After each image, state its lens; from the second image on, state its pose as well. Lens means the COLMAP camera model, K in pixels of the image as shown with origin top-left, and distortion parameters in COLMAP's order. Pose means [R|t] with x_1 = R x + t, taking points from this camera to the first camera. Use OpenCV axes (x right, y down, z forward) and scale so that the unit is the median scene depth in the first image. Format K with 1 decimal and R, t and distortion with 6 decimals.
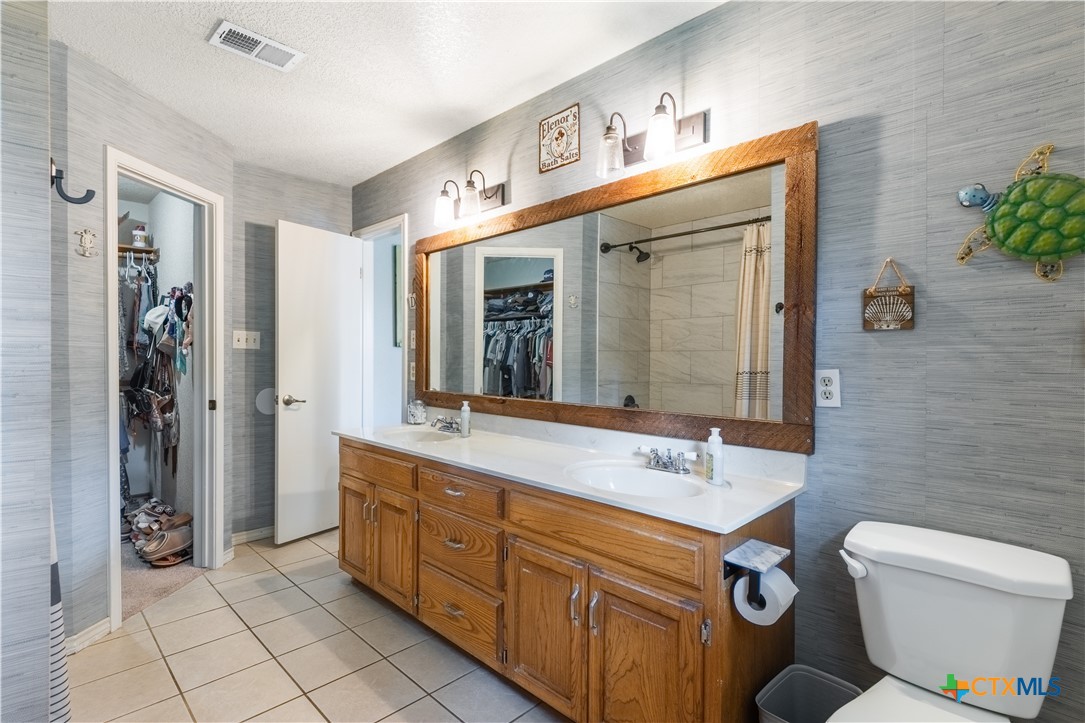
lens RADIAL K [[515.7, 0, 542.5], [0, 515.7, 363.1], [0, 0, 1]] dist [0.000105, 0.000013]
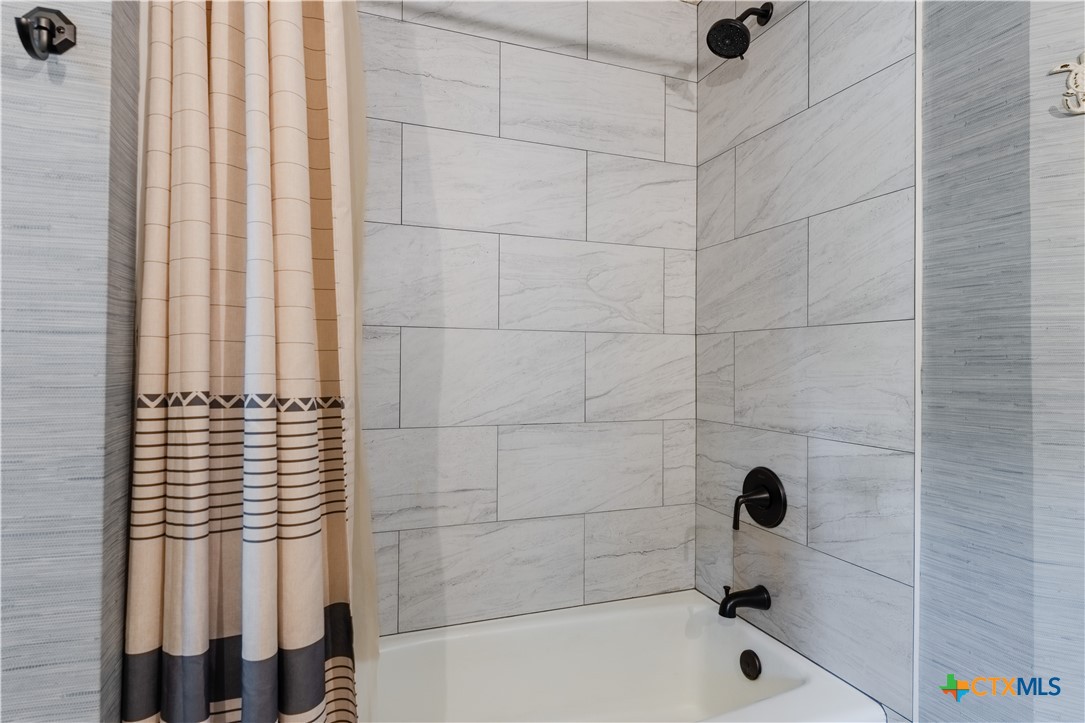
lens RADIAL K [[591.5, 0, 542.4], [0, 591.5, 359.7], [0, 0, 1]] dist [0.000525, 0.000167]
pose [[-0.421521, -0.008968, -0.906774, -0.234405], [-0.010137, 0.999935, -0.005177, 0.012968], [0.906762, 0.007010, -0.421584, 0.819779]]
